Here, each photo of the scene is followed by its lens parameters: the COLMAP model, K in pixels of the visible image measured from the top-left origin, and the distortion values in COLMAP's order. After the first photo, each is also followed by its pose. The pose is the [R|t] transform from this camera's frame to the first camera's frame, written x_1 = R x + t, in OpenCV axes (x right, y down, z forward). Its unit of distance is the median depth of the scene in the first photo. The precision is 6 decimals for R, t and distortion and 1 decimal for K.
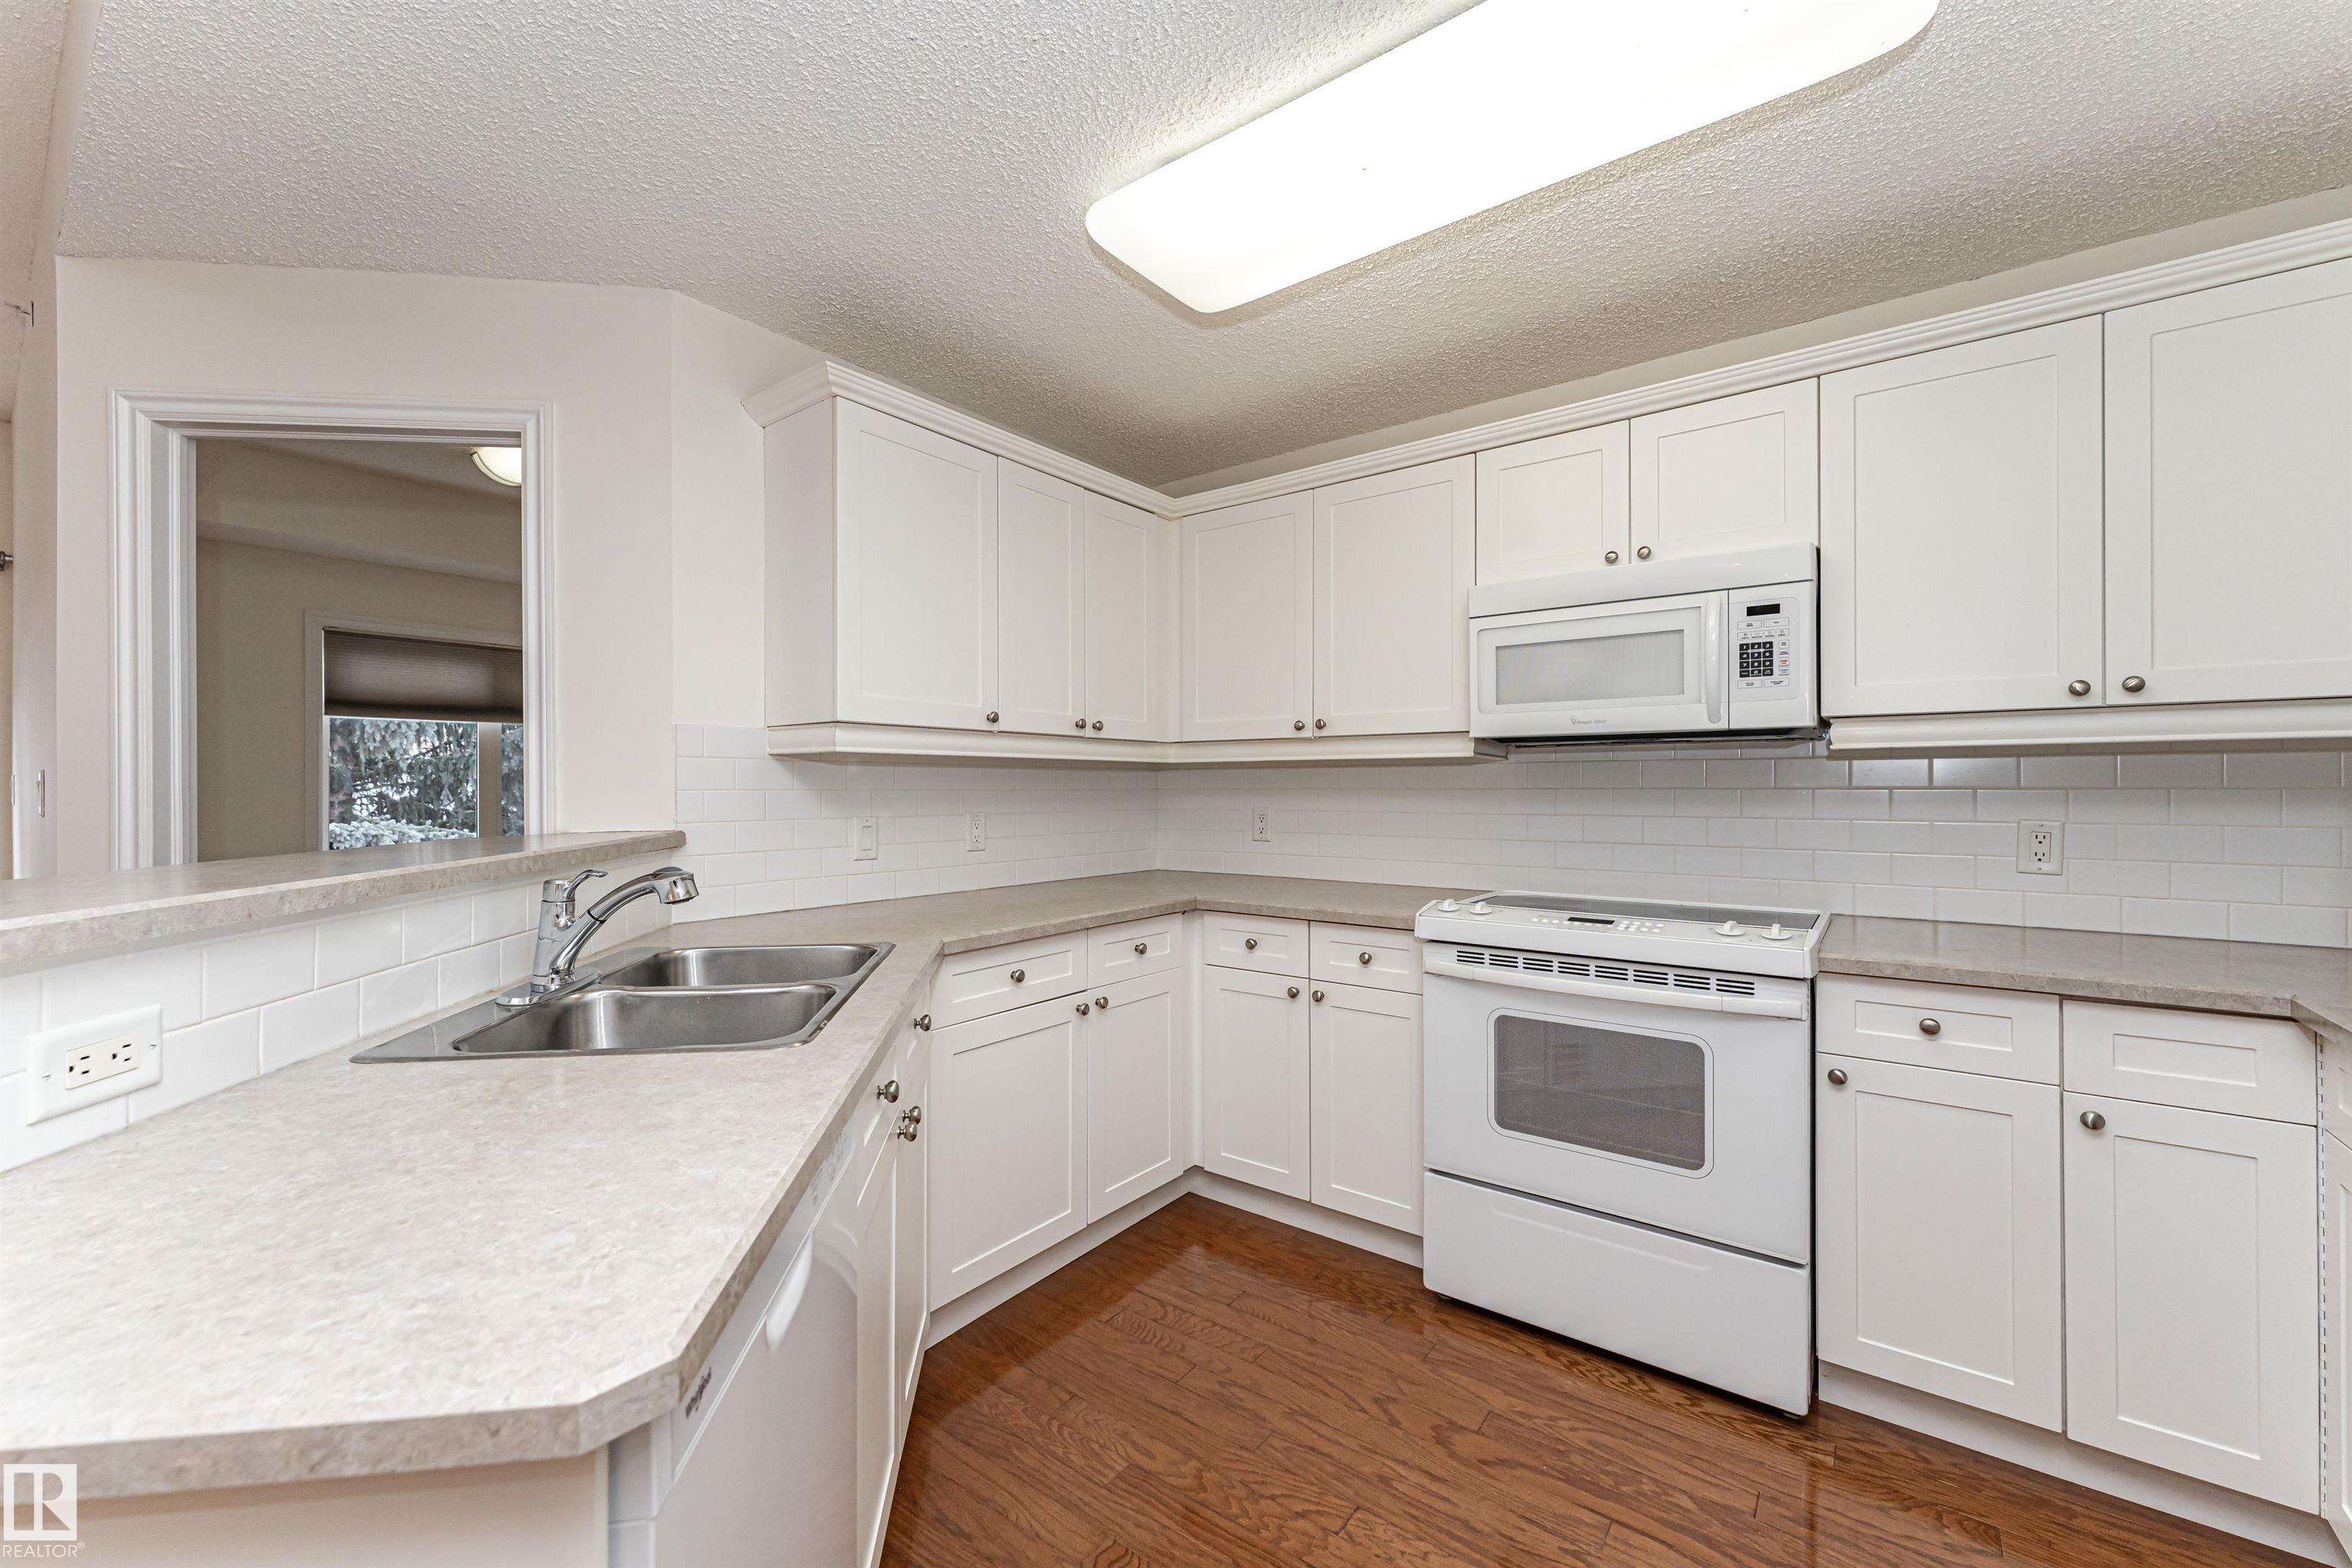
lens RADIAL K [[932.7, 0, 1170.8], [0, 932.7, 786.4], [0, 0, 1]] dist [-0.001083, -0.000206]
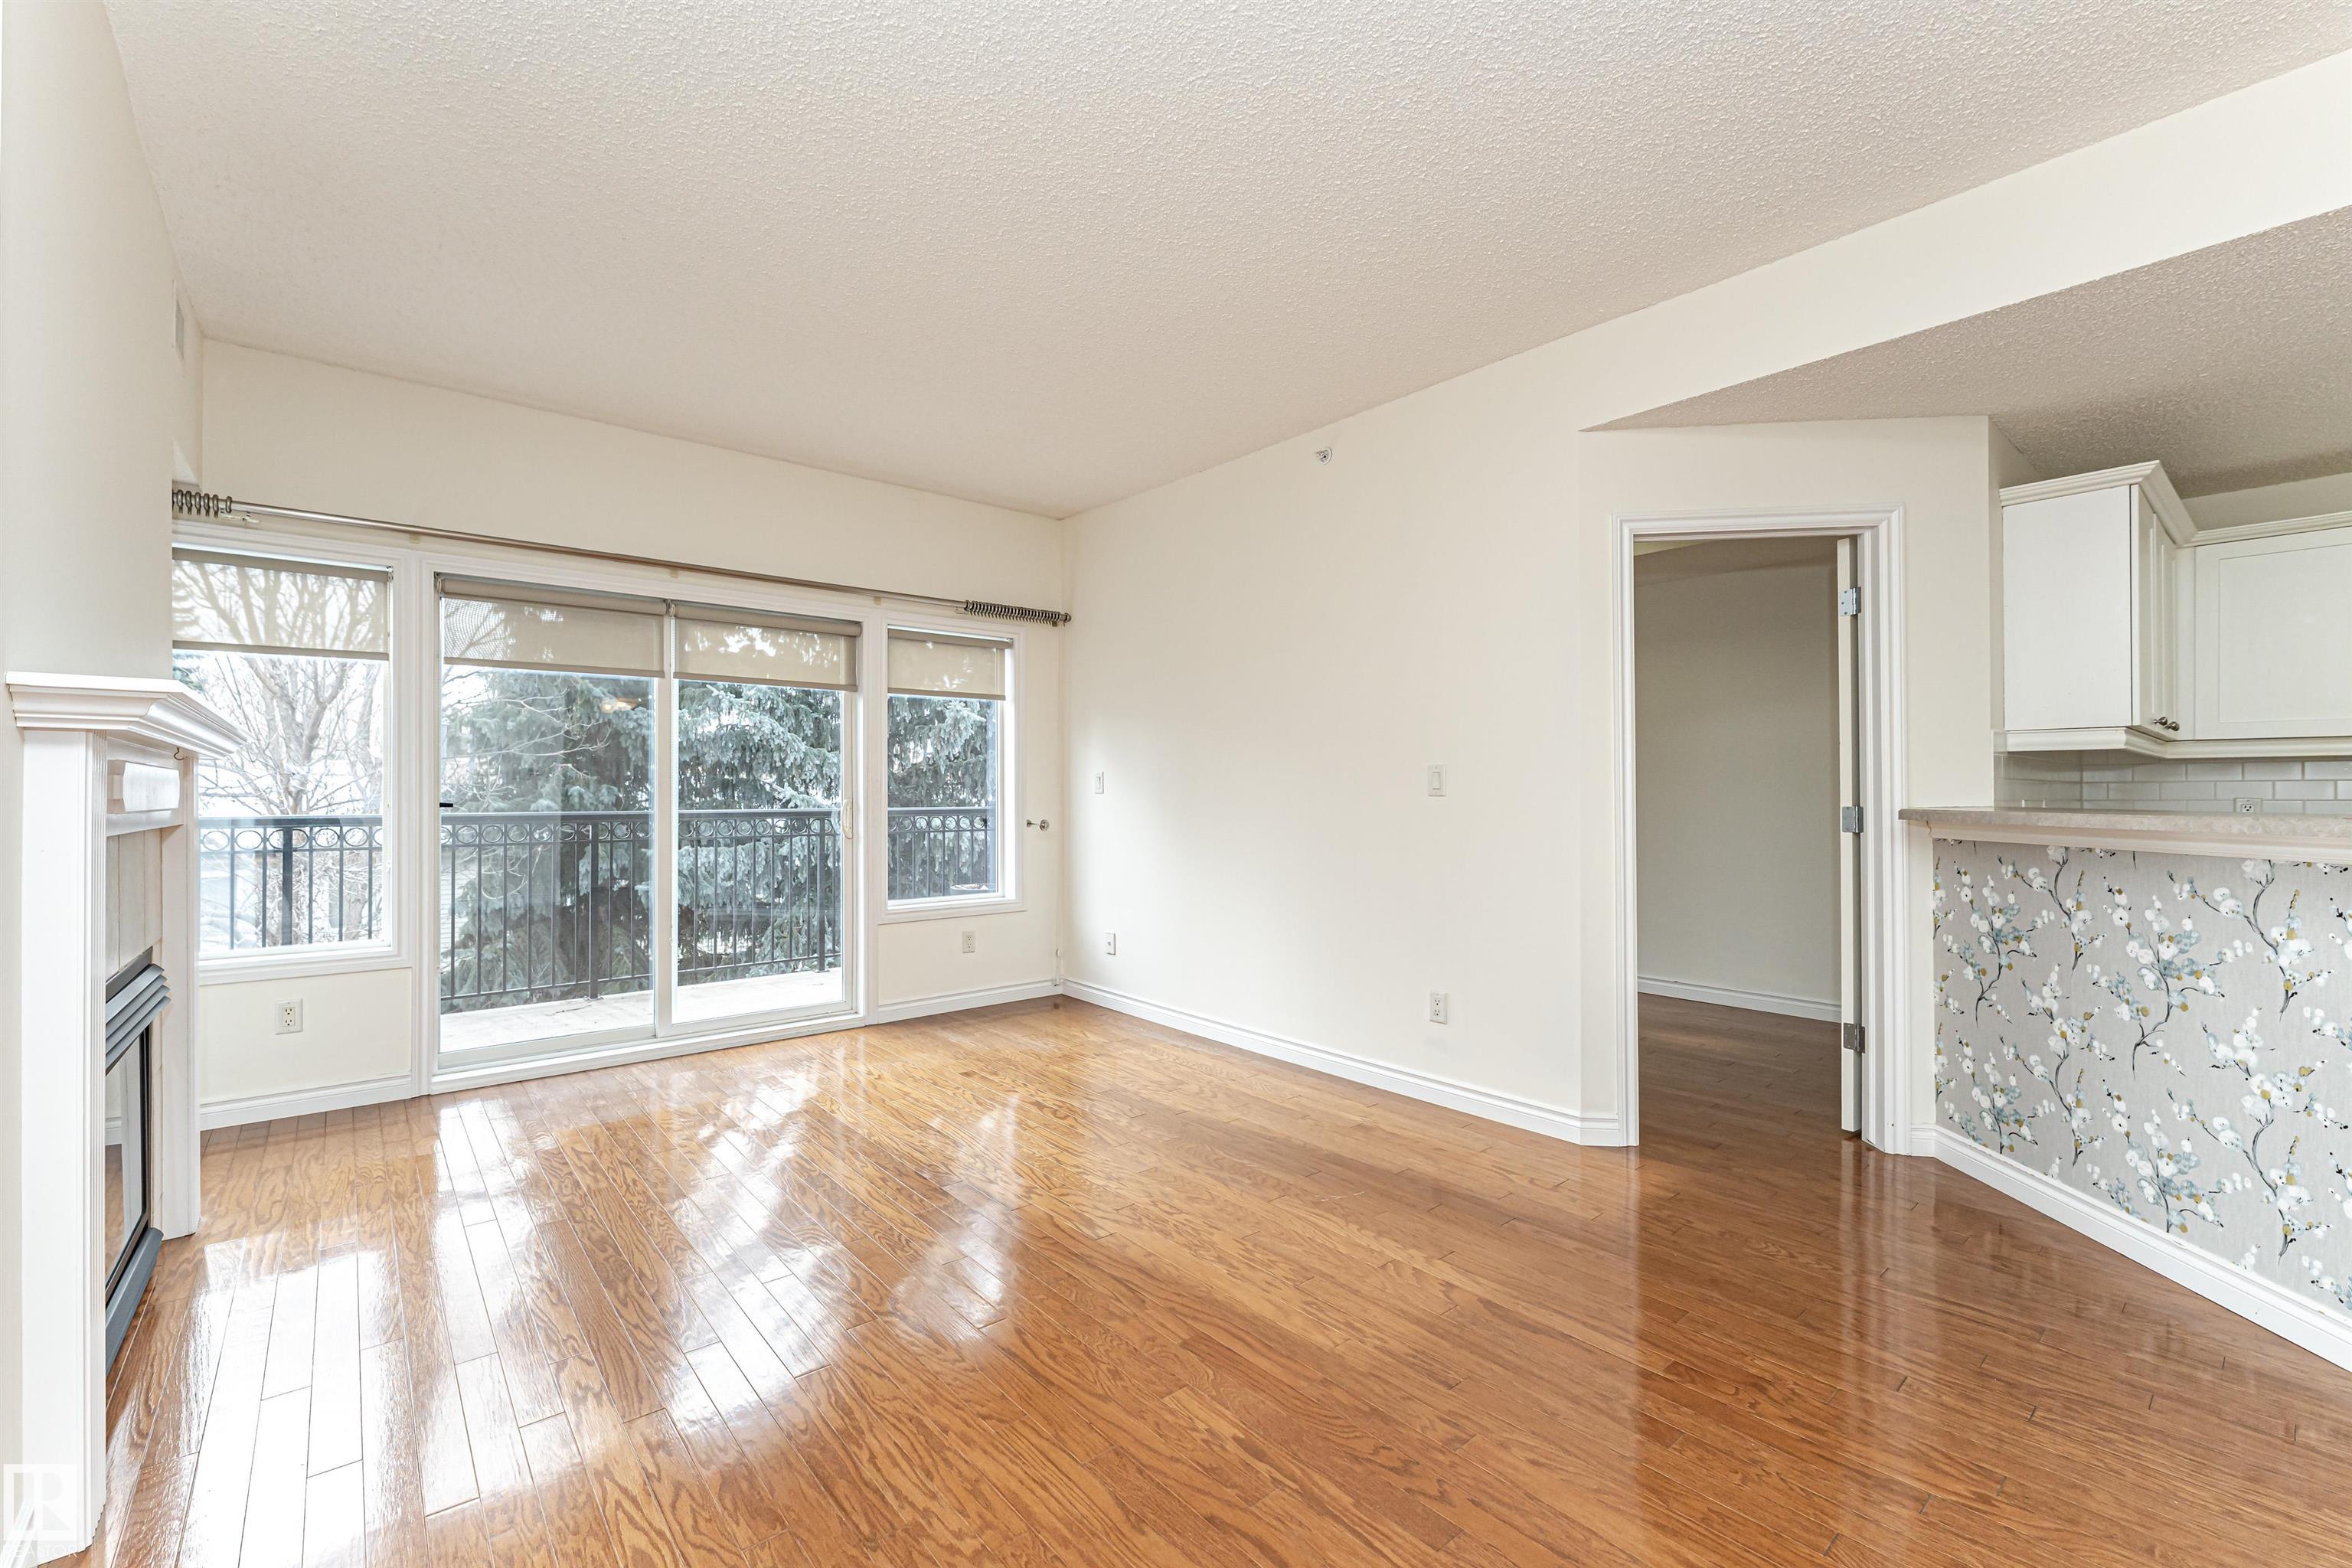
lens RADIAL K [[973.8, 0, 1126.4], [0, 973.8, 790.3], [0, 0, 1]] dist [0.001025, 0.000050]
pose [[0.972411, 0.002888, -0.233257, -1.459988], [-0.003781, 0.999987, -0.003382, 0.034168], [0.233244, 0.004171, 0.972409, -0.715032]]
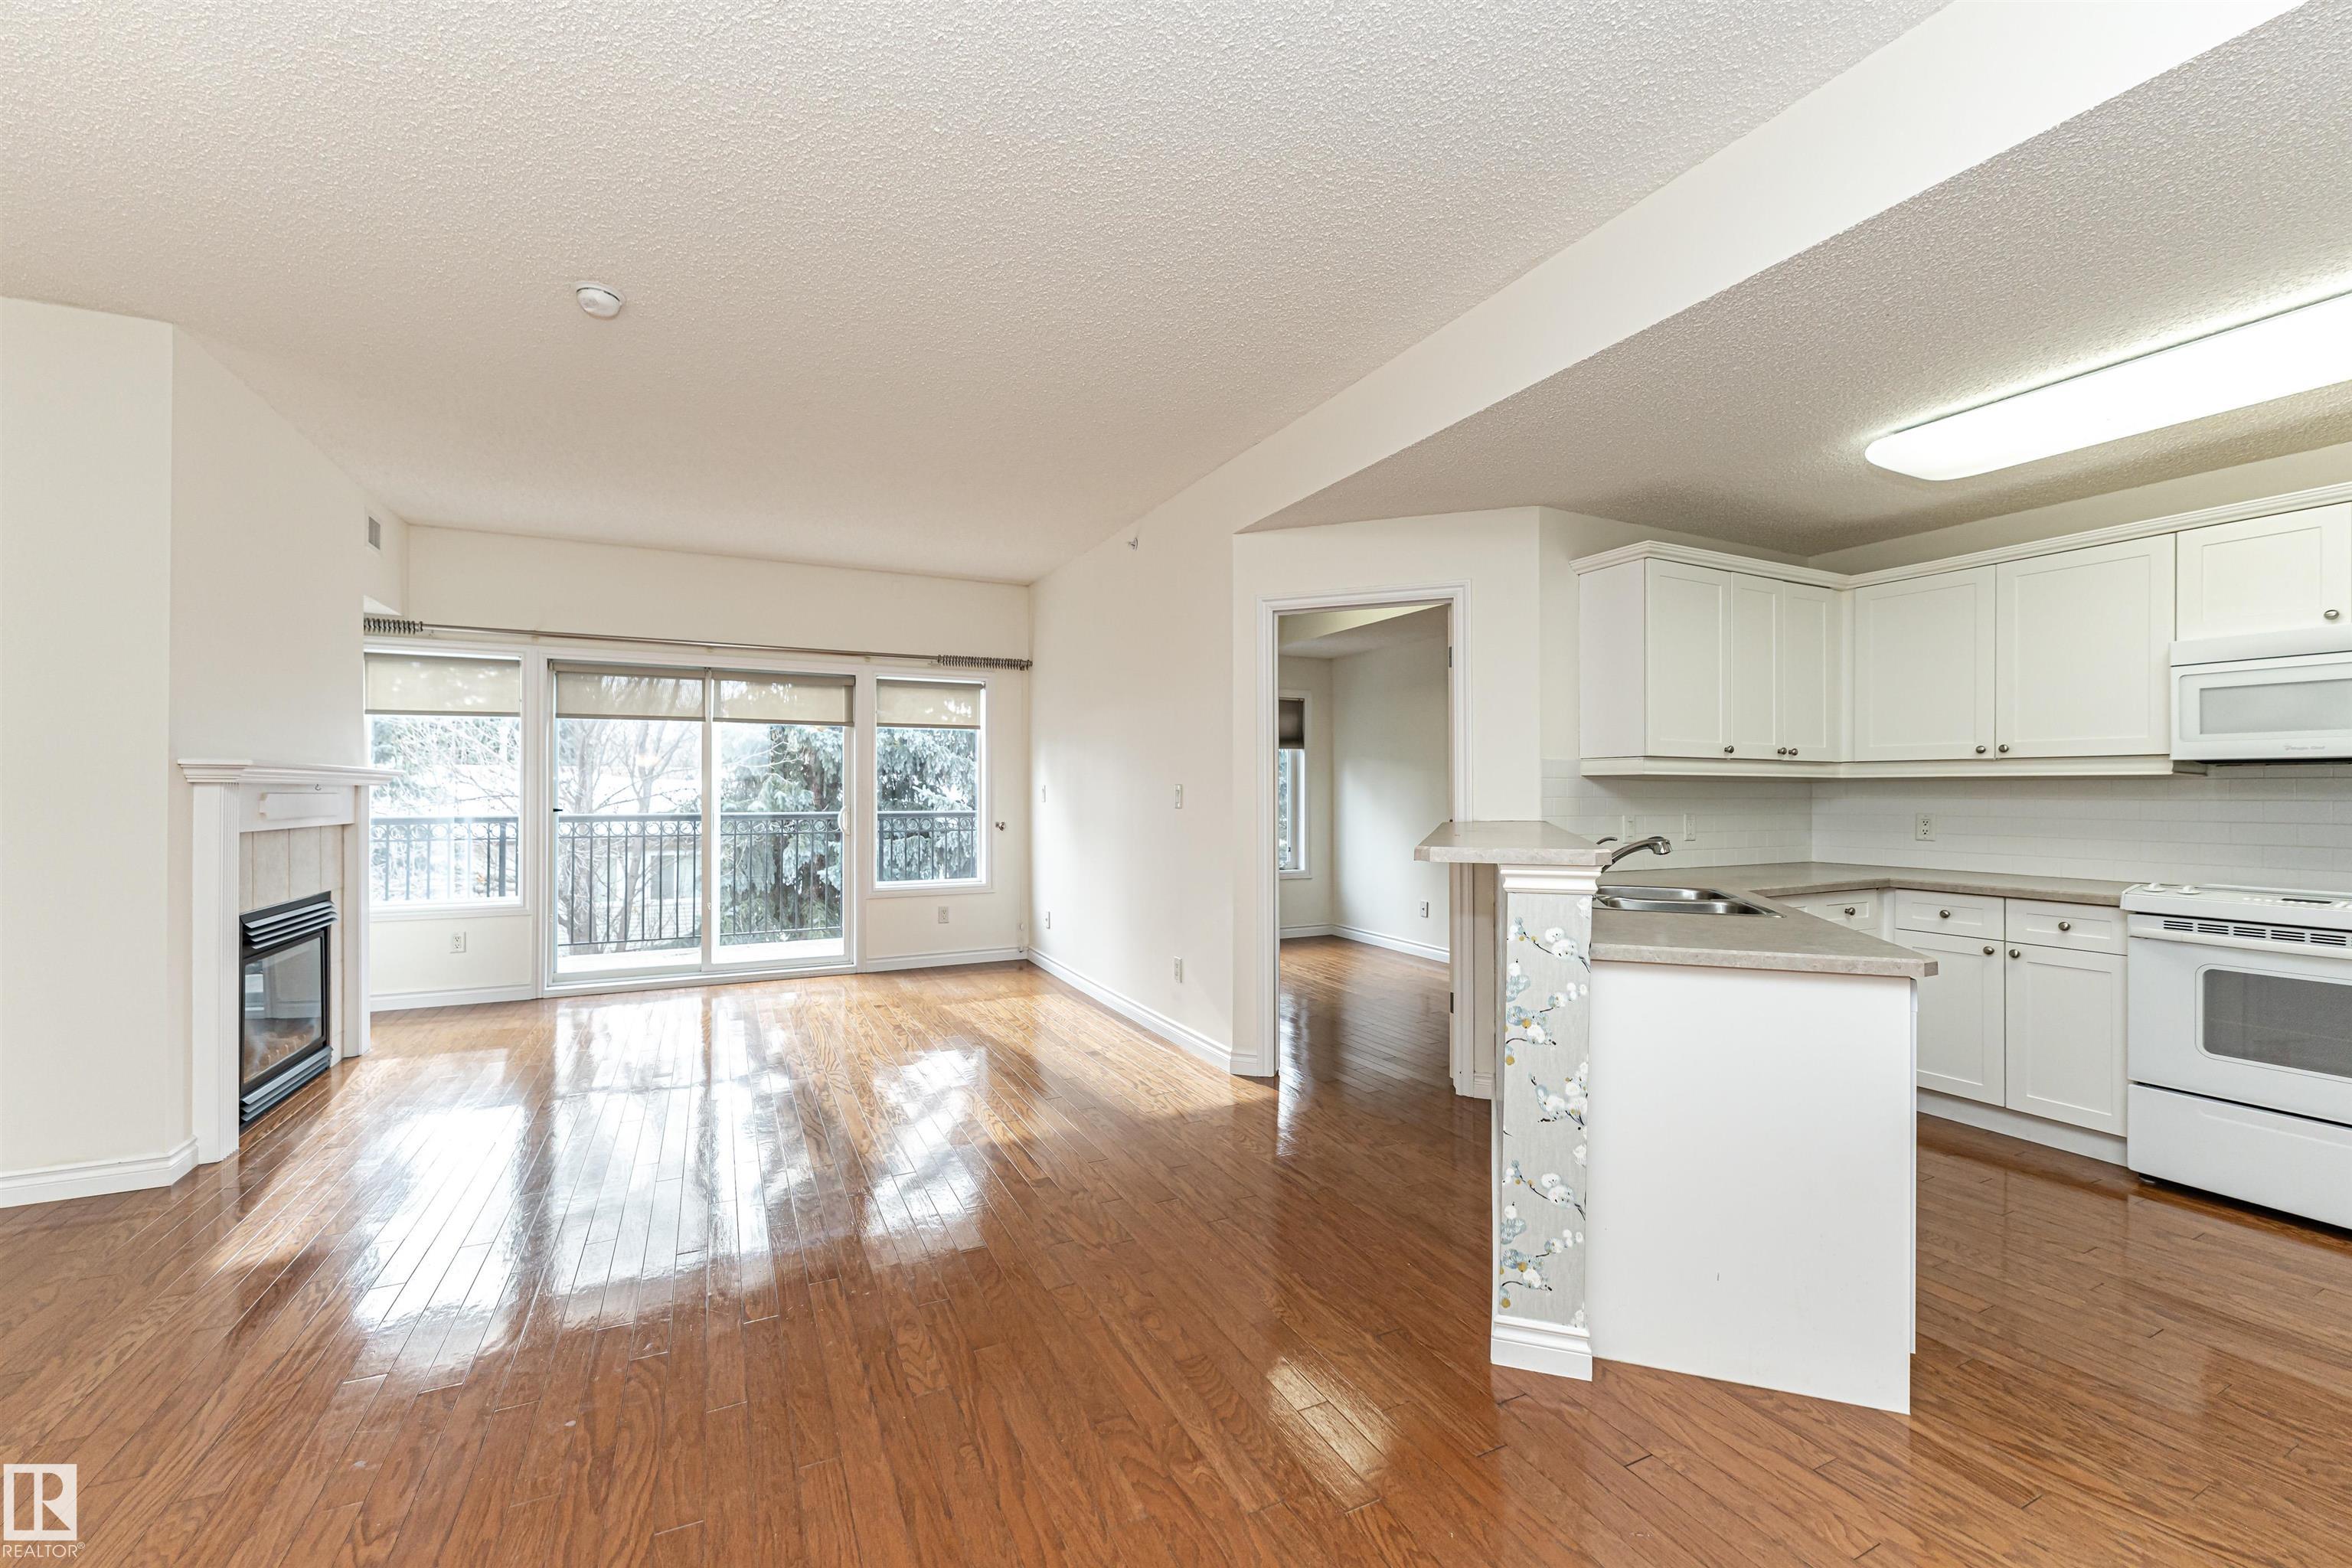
lens RADIAL K [[931.4, 0, 1170.1], [0, 931.4, 790.9], [0, 0, 1]] dist [0.000412, -0.001667]
pose [[0.897233, 0.004568, -0.441534, -0.394803], [-0.005506, 0.999984, -0.000842, -0.001977], [0.441523, 0.003187, 0.897244, -0.851937]]
